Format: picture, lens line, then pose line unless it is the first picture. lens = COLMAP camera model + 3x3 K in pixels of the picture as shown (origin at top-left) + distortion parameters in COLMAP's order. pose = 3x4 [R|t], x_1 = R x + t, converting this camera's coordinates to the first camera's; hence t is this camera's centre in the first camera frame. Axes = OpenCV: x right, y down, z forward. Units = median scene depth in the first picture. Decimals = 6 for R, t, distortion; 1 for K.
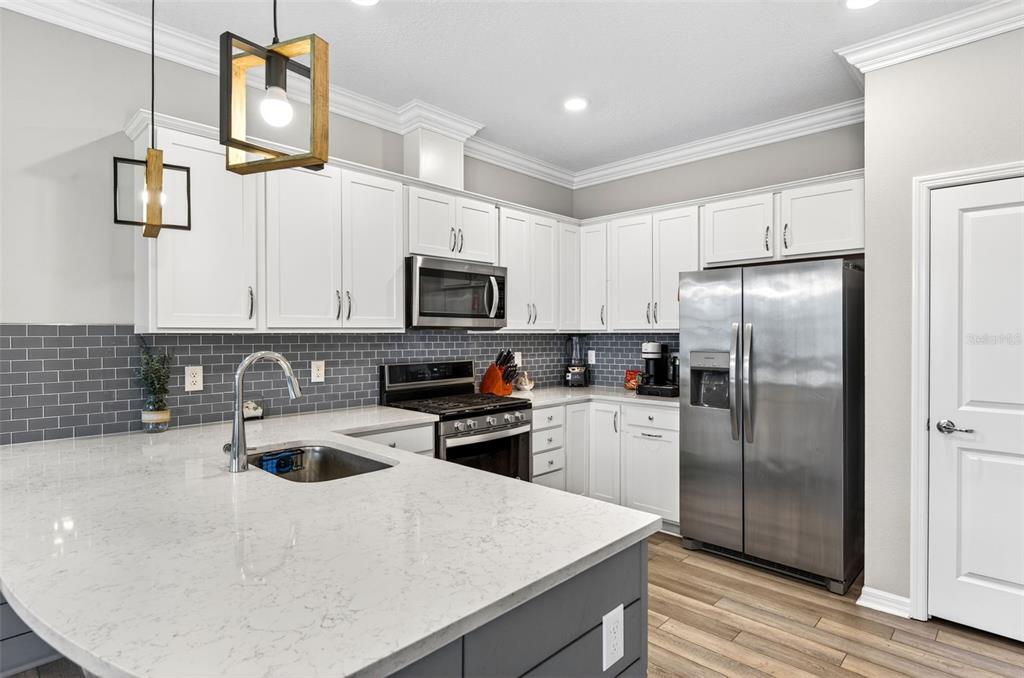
lens RADIAL K [[536.3, 0, 512.4], [0, 536.3, 332.9], [0, 0, 1]] dist [0.003811, 0.000499]
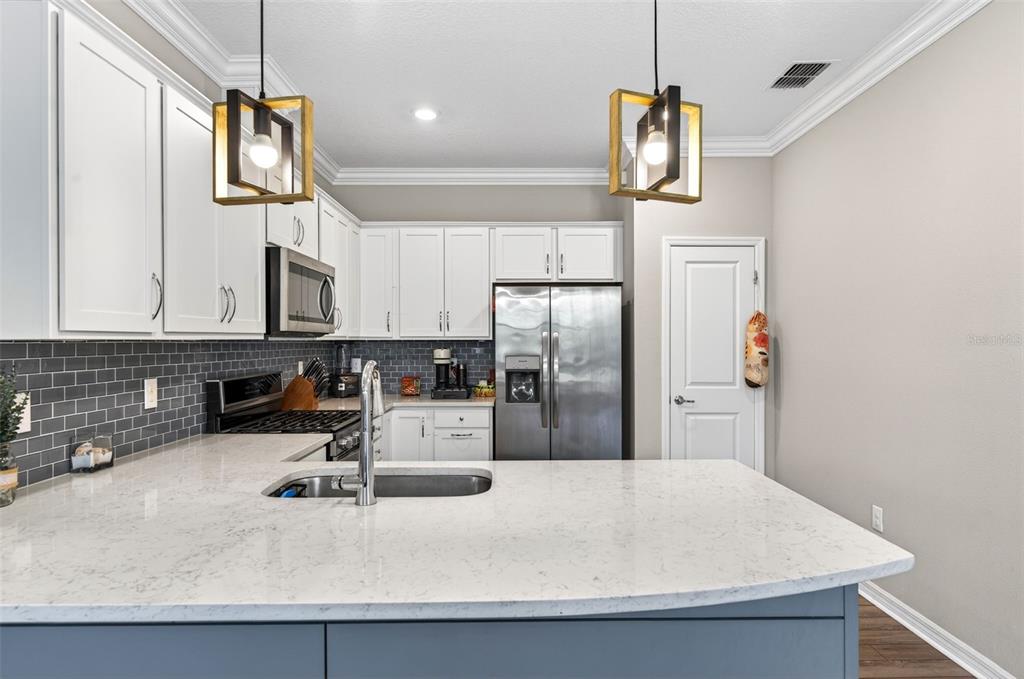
lens RADIAL K [[578.5, 0, 512.0], [0, 578.5, 339.5], [0, 0, 1]] dist [0.002629, 0.000159]
pose [[0.716149, 0.001000, 0.697946, -0.523967], [0.000493, 0.999998, -0.001939, 0.001569], [-0.697947, 0.001732, 0.716147, 0.104028]]
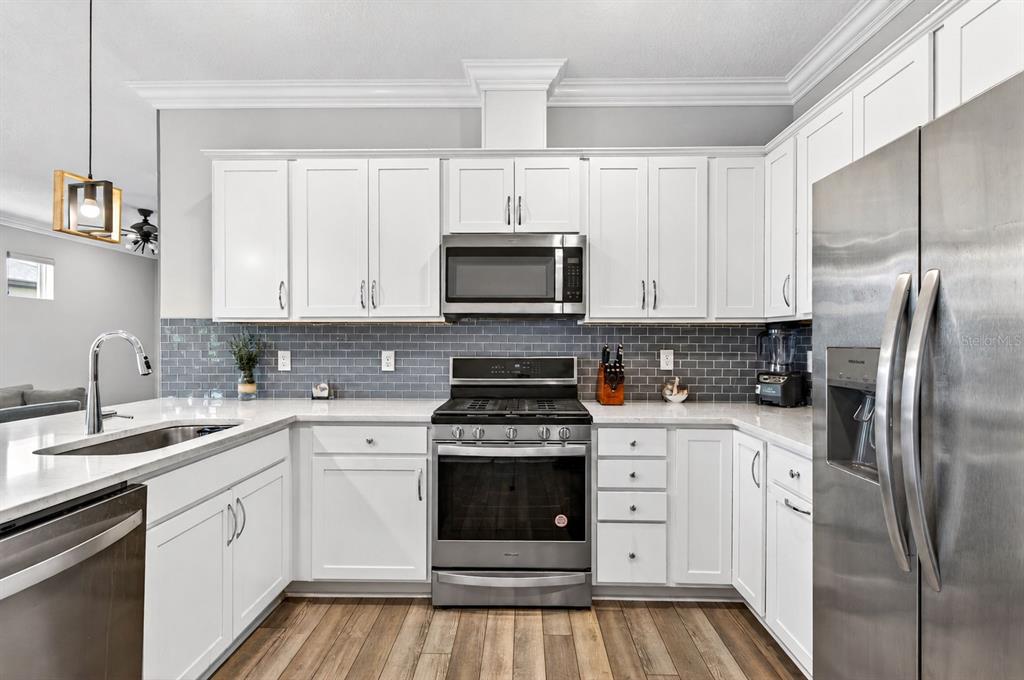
lens RADIAL K [[474.2, 0, 513.2], [0, 474.2, 342.1], [0, 0, 1]] dist [0.000501, 0.000075]
pose [[0.677488, 0.003556, -0.735525, 0.452468], [-0.001596, 0.999993, 0.003365, 0.030207], [0.735532, -0.001106, 0.677489, 0.521797]]
